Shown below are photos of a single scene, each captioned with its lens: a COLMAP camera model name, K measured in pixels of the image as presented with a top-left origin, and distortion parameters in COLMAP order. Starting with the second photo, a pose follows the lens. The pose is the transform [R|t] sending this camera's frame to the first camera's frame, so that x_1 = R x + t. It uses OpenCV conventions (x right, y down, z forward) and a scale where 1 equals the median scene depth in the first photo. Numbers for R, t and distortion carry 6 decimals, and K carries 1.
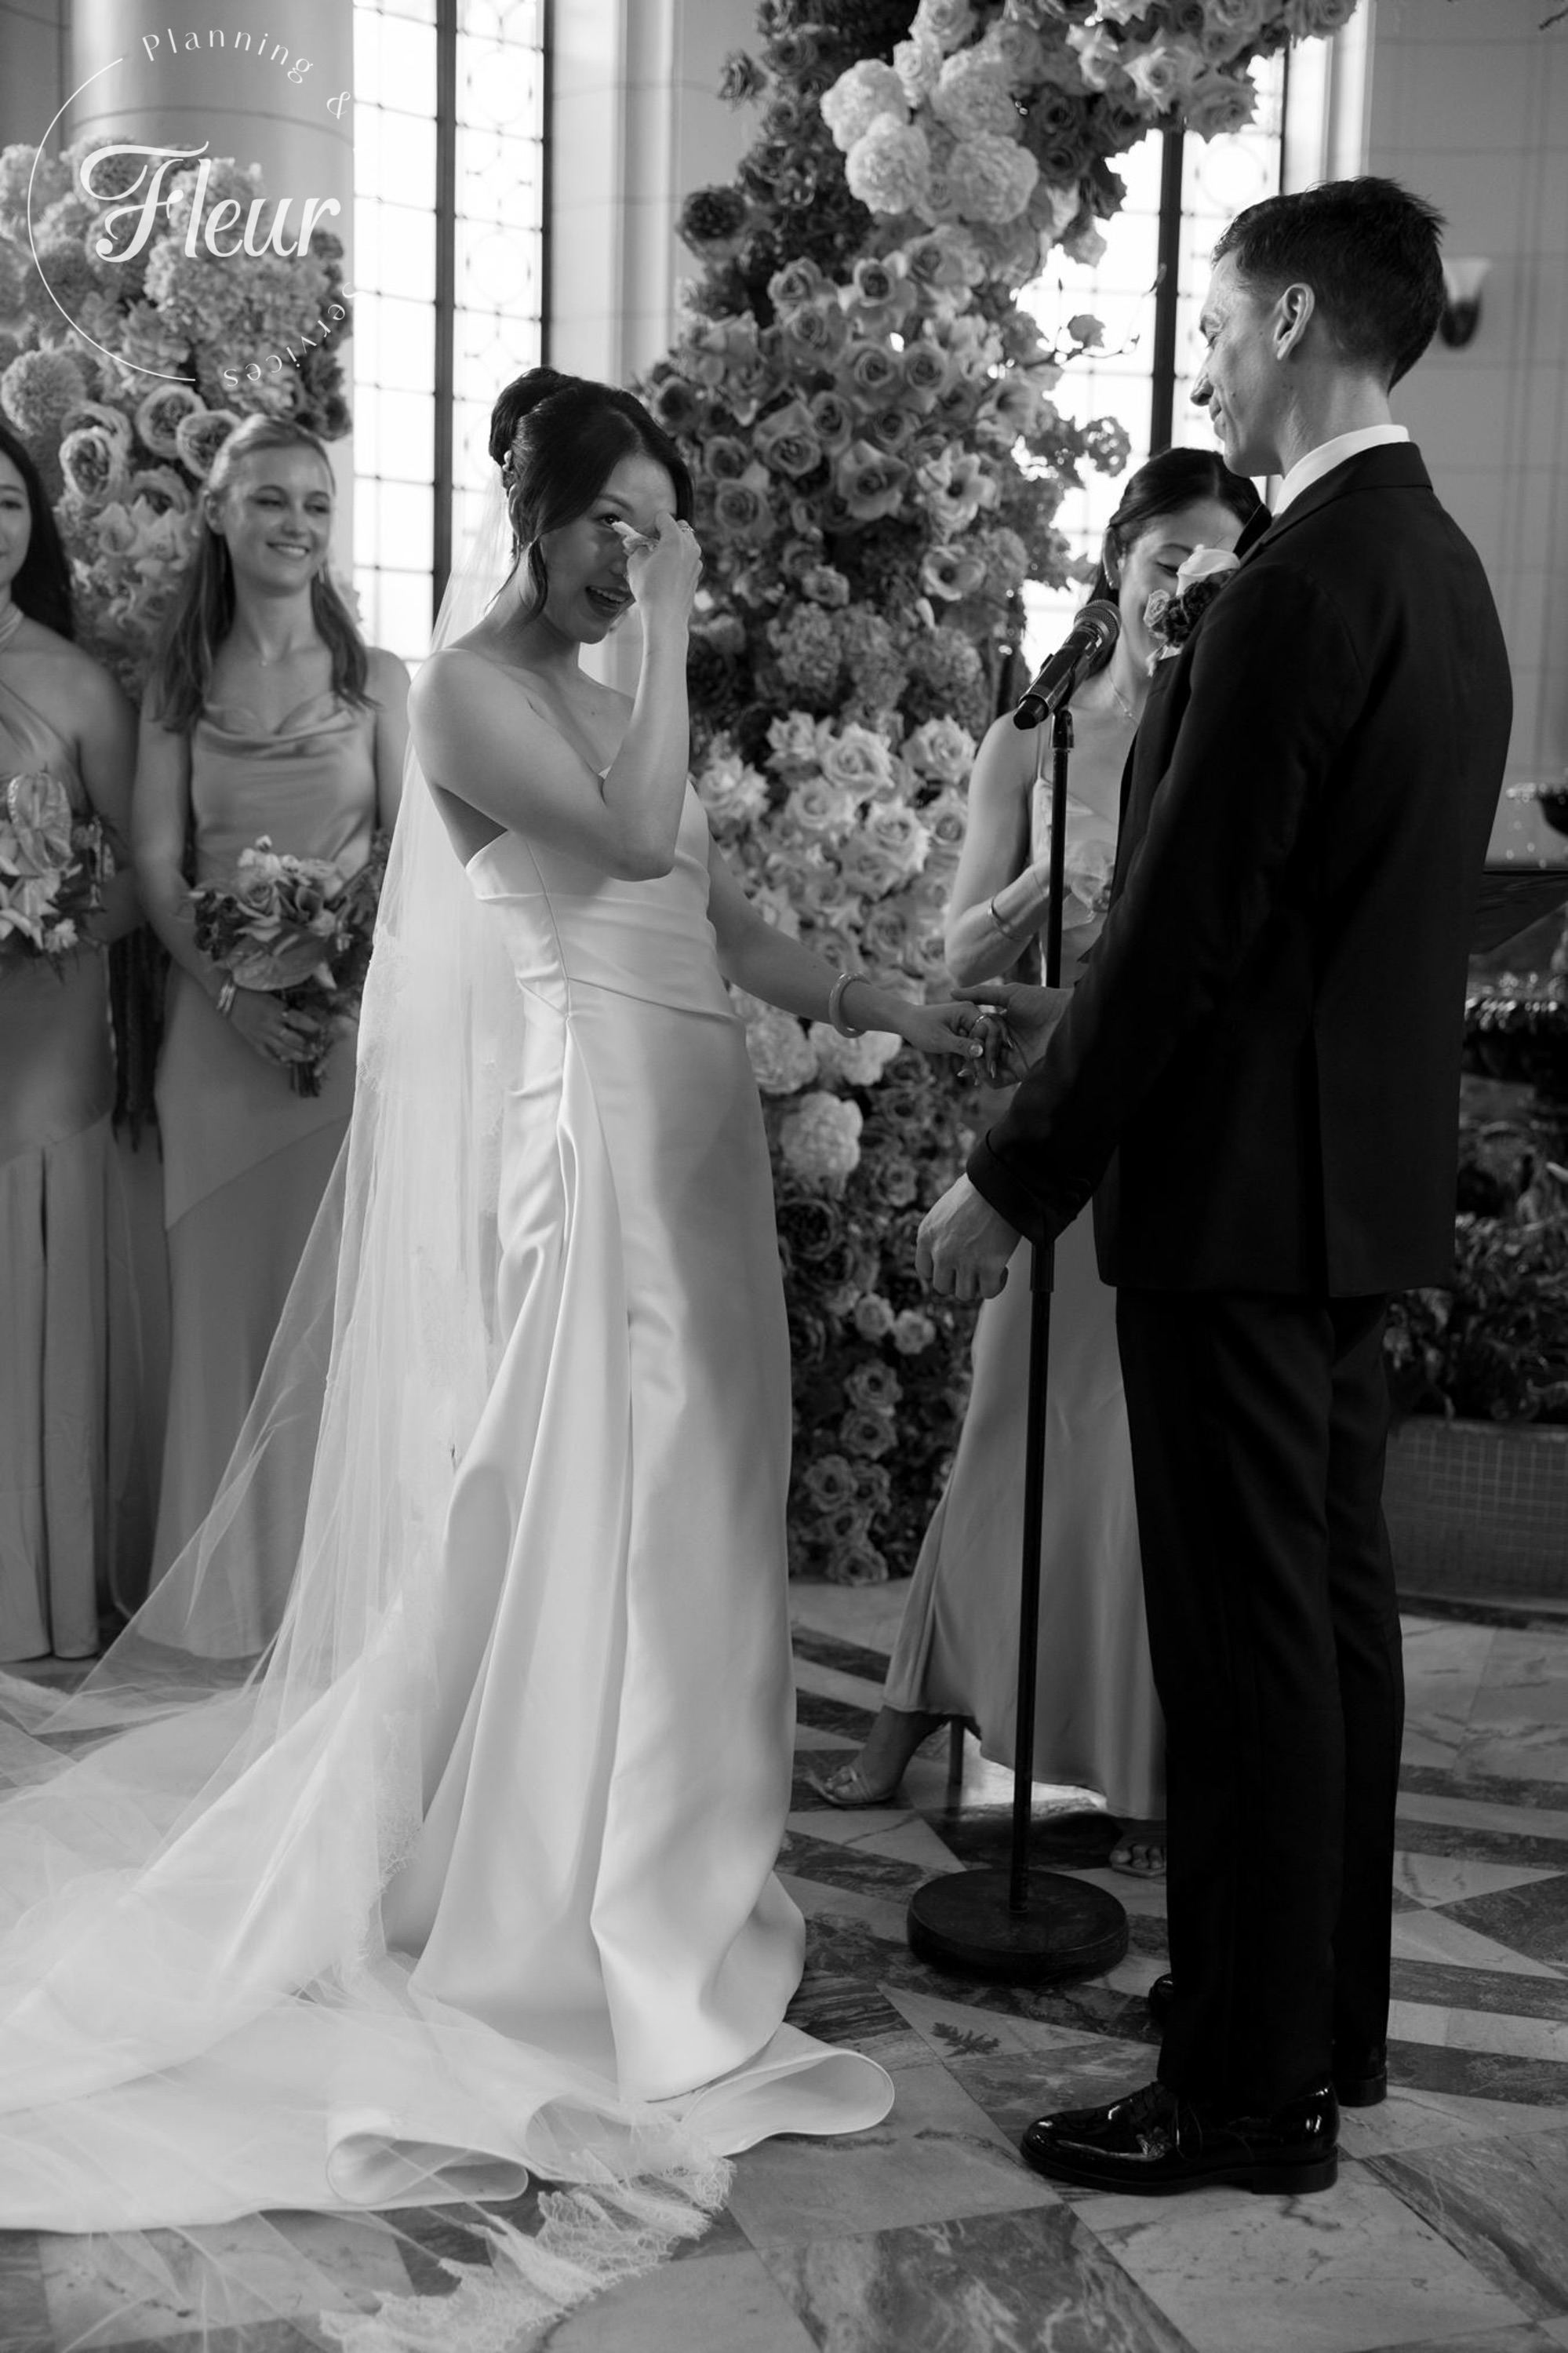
lens RADIAL K [[2882.1, 0, 784.0], [0, 2882.1, 1176.5], [0, 0, 1]] dist [0.009012, 0.004050]
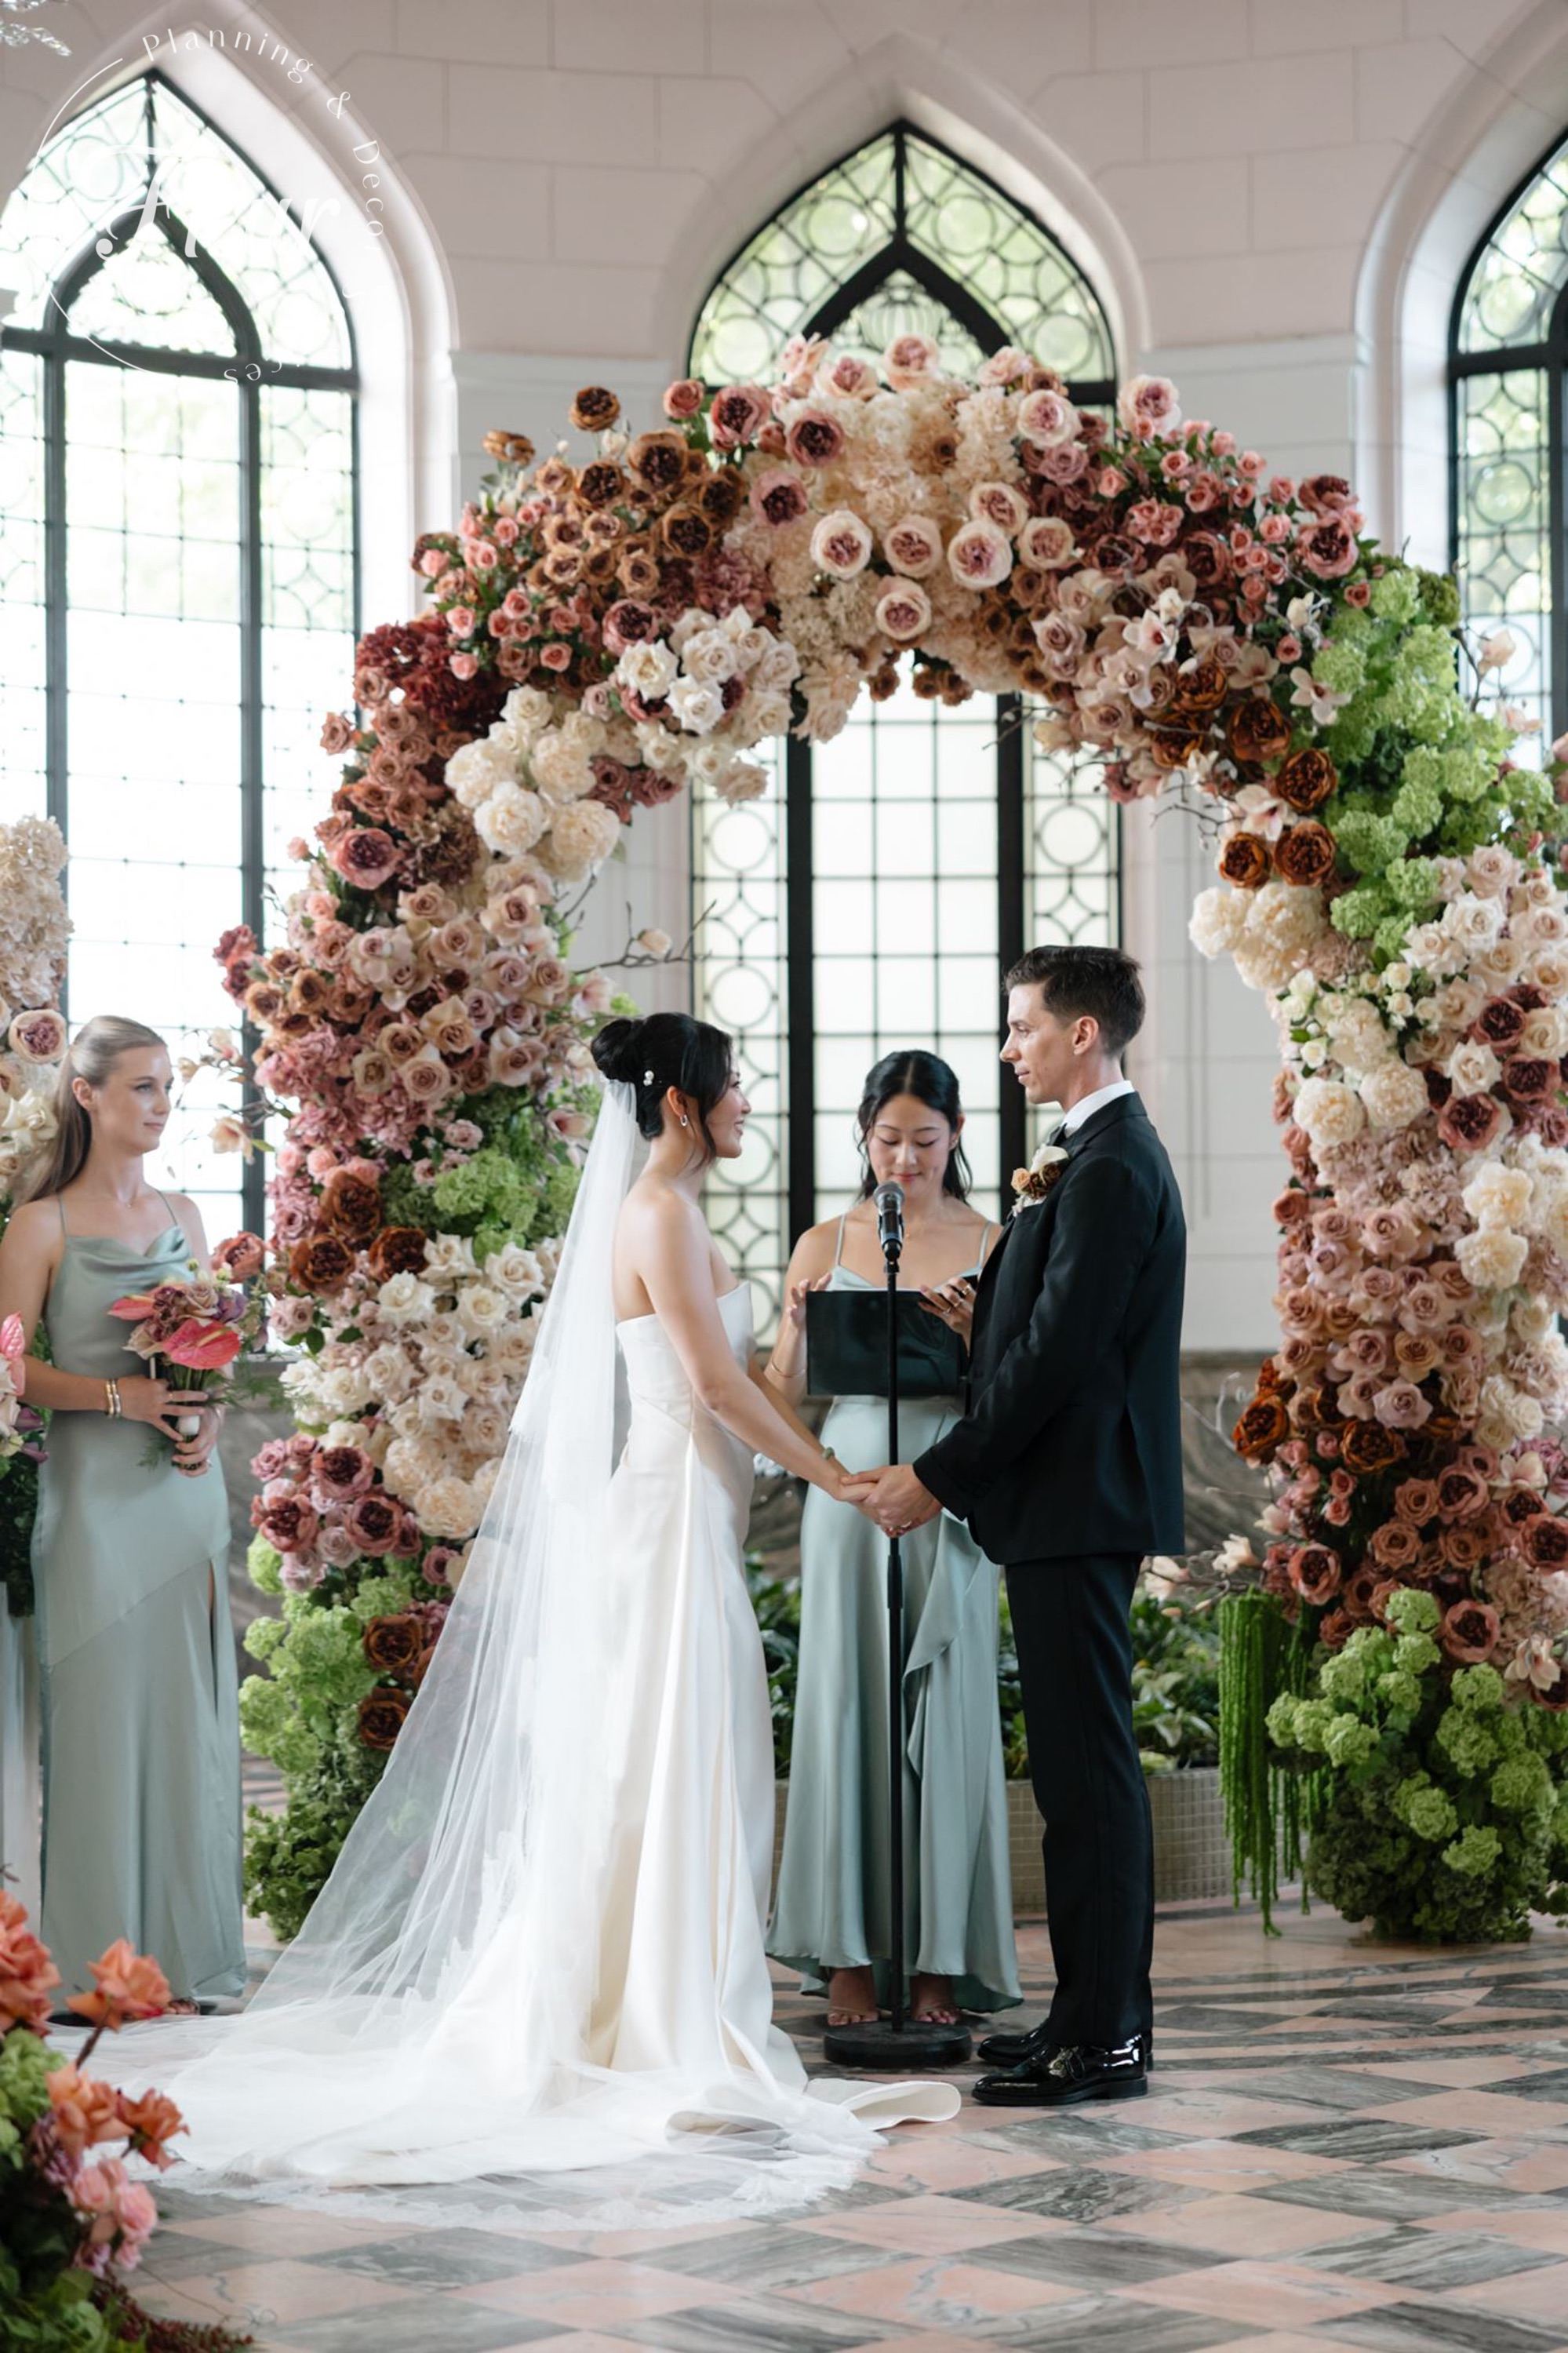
lens RADIAL K [[4389.2, 0, 784.0], [0, 4389.2, 1176.5], [0, 0, 1]] dist [0.052872, -0.459834]
pose [[0.909333, -0.021953, 0.415489, -0.662063], [0.089473, 0.985562, -0.143746, 0.102539], [-0.406335, 0.167888, 0.898168, -0.785851]]
